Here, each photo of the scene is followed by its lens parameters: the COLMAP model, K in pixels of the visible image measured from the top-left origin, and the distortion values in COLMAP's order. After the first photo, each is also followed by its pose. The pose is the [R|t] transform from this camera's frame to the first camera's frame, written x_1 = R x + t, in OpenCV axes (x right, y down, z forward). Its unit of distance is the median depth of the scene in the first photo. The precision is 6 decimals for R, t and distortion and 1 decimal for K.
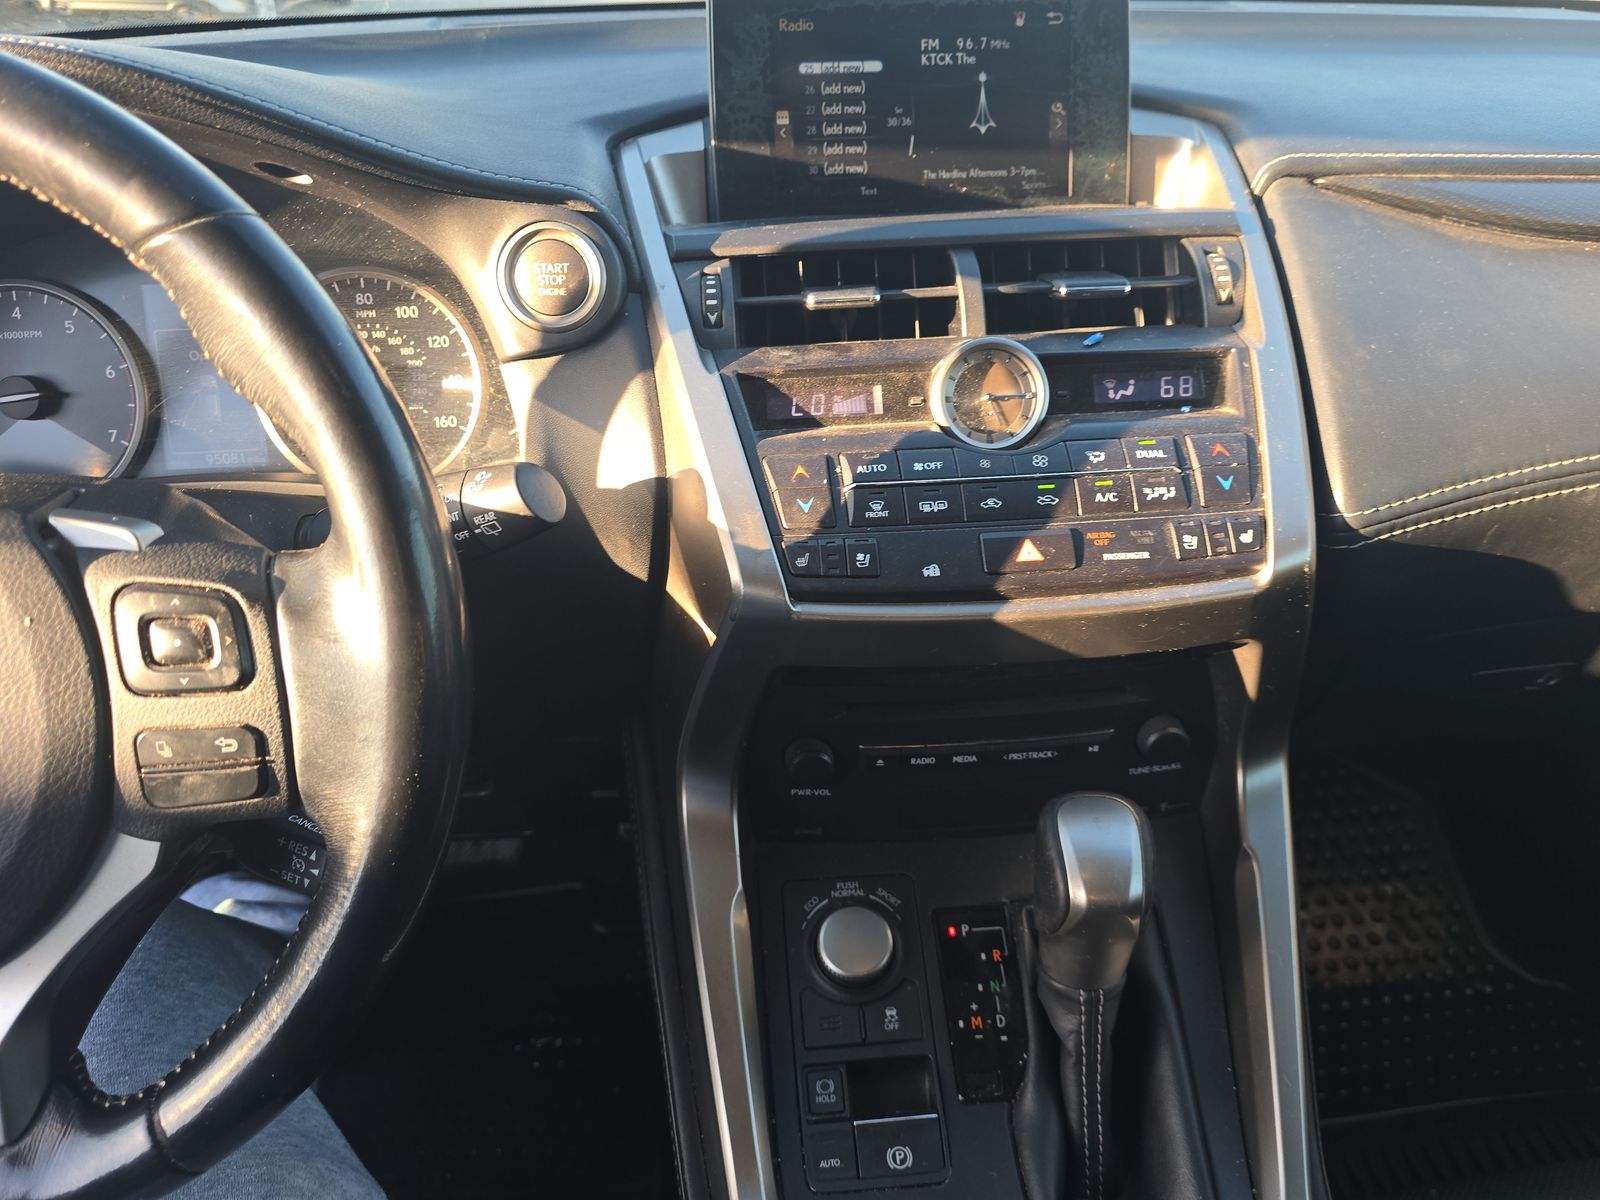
lens RADIAL K [[1098.3, 0, 806.4], [0, 1098.3, 599.4], [0, 0, 1]] dist [0.033345, -0.039345]
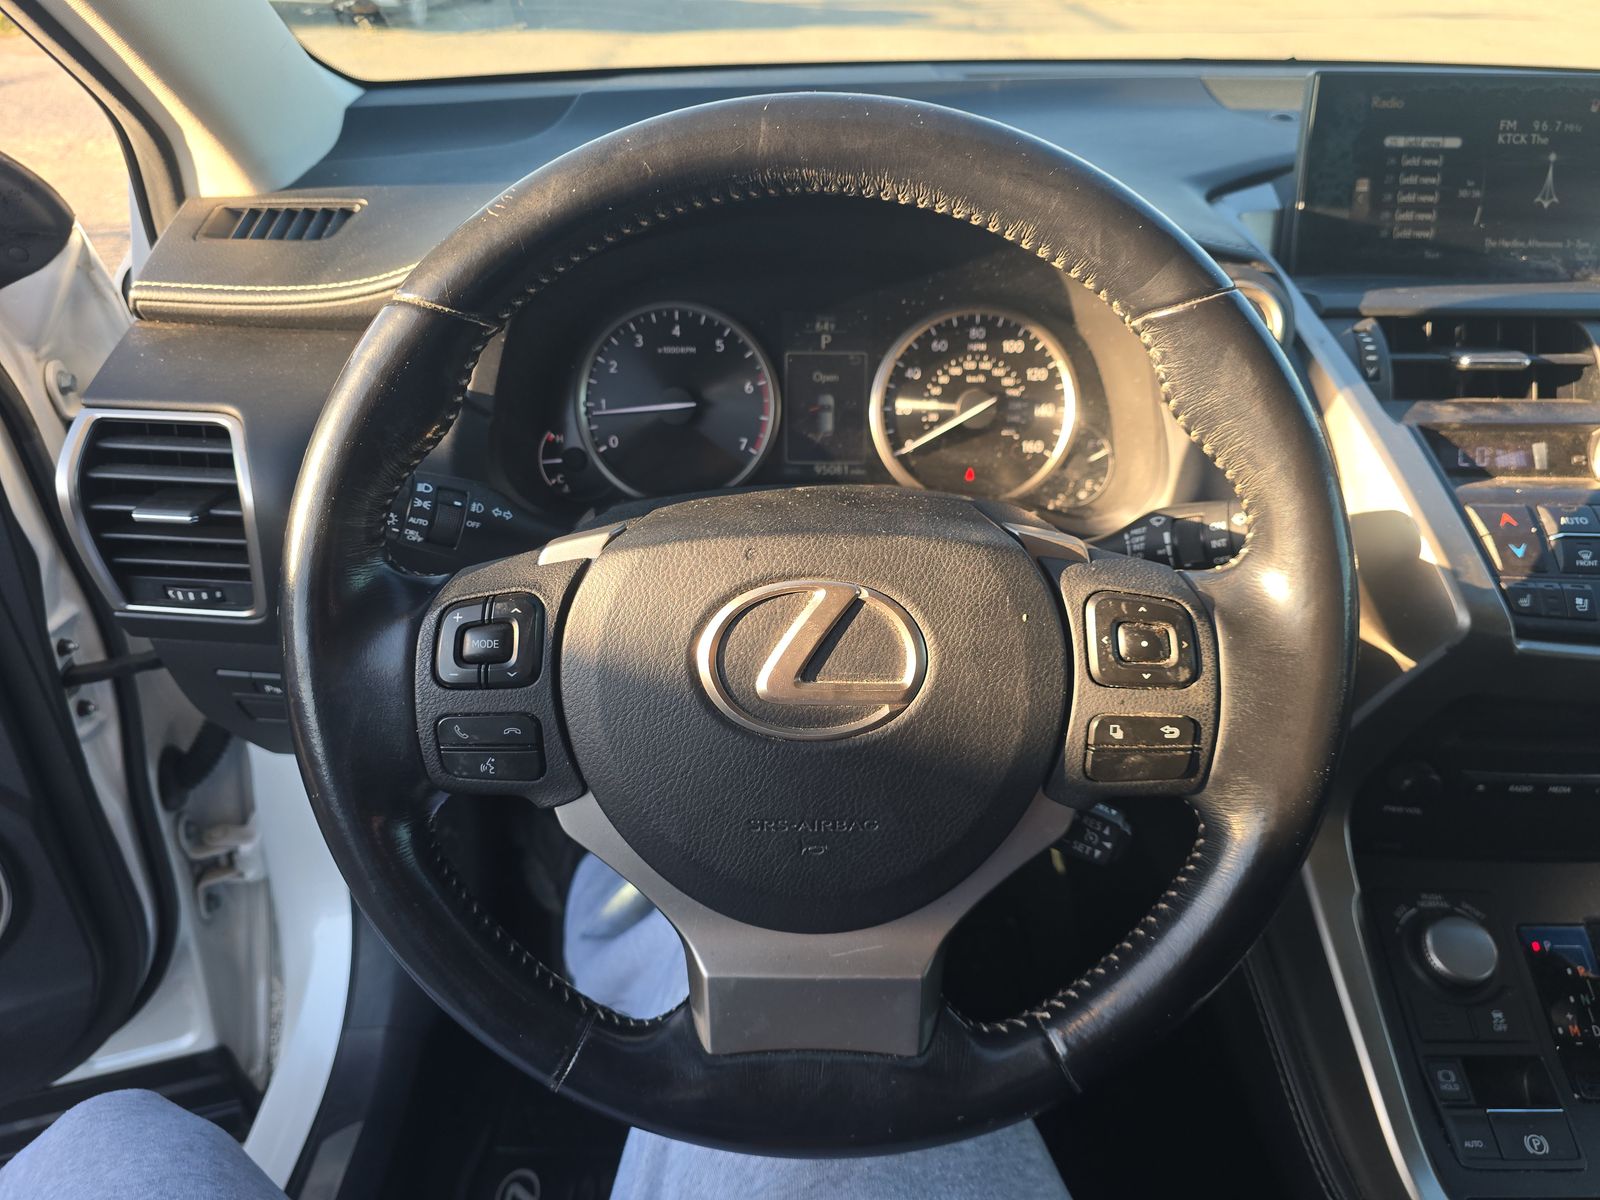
lens RADIAL K [[1098.3, 0, 792.0], [0, 1098.3, 599.9], [0, 0, 1]] dist [0.033345, -0.039345]
pose [[0.996399, 0.066249, -0.052915, -0.576129], [-0.066569, 0.997772, -0.004315, 0.014939], [0.052511, 0.007822, 0.998590, -0.130730]]
